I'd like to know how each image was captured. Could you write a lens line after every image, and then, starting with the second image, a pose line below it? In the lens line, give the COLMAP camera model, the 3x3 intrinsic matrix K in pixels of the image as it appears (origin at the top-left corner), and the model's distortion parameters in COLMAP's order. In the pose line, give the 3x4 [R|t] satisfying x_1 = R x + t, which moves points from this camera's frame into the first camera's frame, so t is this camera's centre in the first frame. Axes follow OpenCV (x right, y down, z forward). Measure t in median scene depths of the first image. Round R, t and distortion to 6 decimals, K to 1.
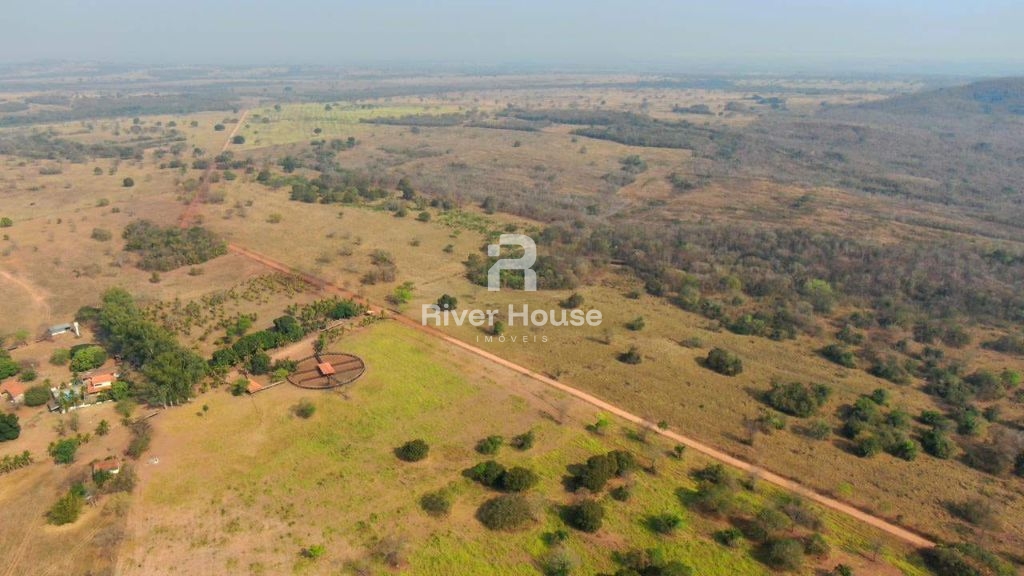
lens RADIAL K [[738.2, 0, 512.0], [0, 738.2, 287.8], [0, 0, 1]] dist [-0.020323, 0.008880]
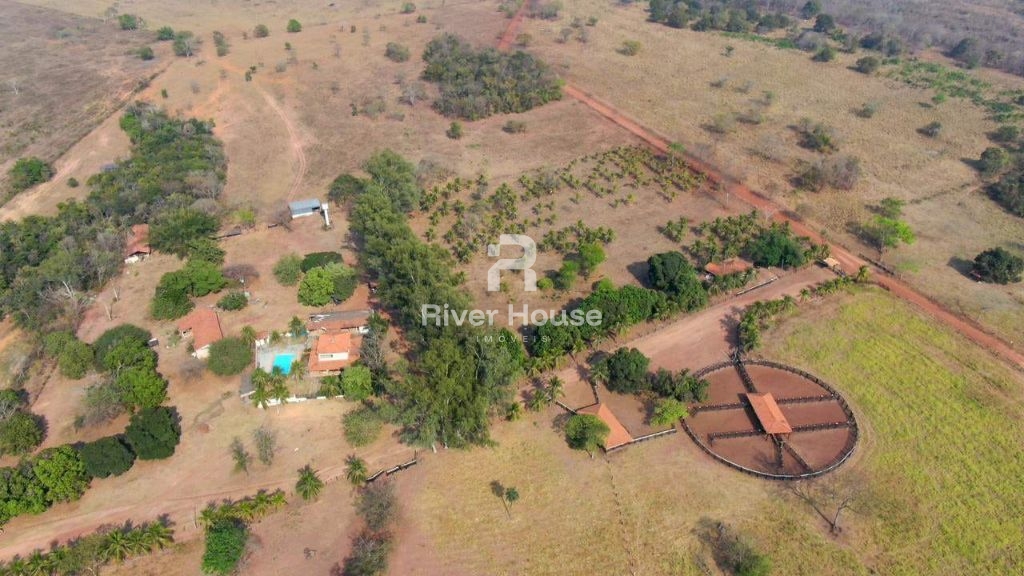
lens RADIAL K [[738.2, 0, 509.2], [0, 738.2, 287.1], [0, 0, 1]] dist [-0.020323, 0.008880]
pose [[0.916247, 0.192155, -0.351523, -0.204072], [-0.112469, 0.965551, 0.234653, -0.040818], [0.384503, -0.175465, 0.906294, 0.442386]]
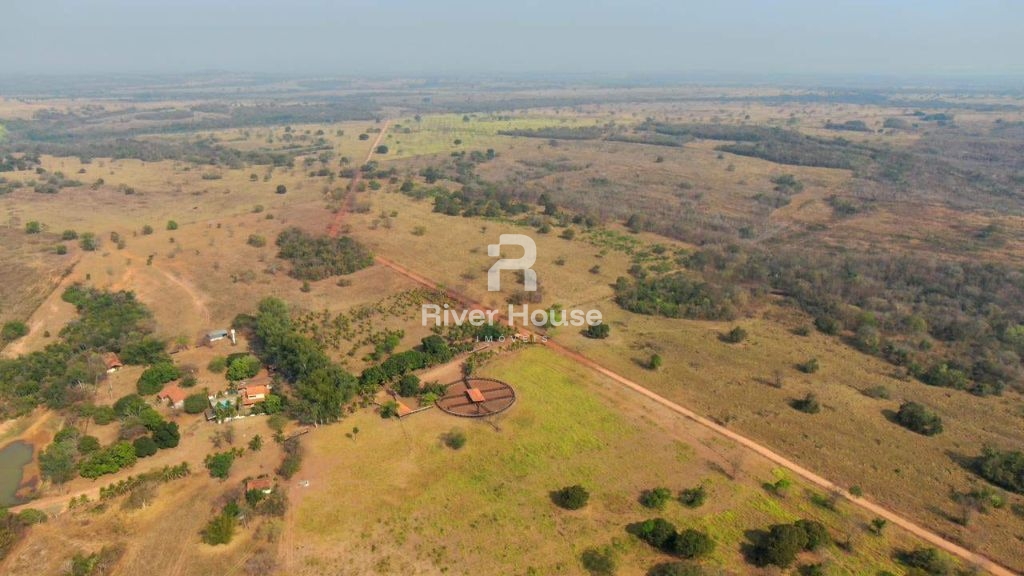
lens RADIAL K [[738.2, 0, 511.9], [0, 738.2, 289.0], [0, 0, 1]] dist [-0.020323, 0.008880]
pose [[0.985767, 0.048307, -0.161030, -0.046721], [-0.050459, 0.998683, -0.009302, -0.017039], [0.160368, 0.017295, 0.986906, 0.049677]]
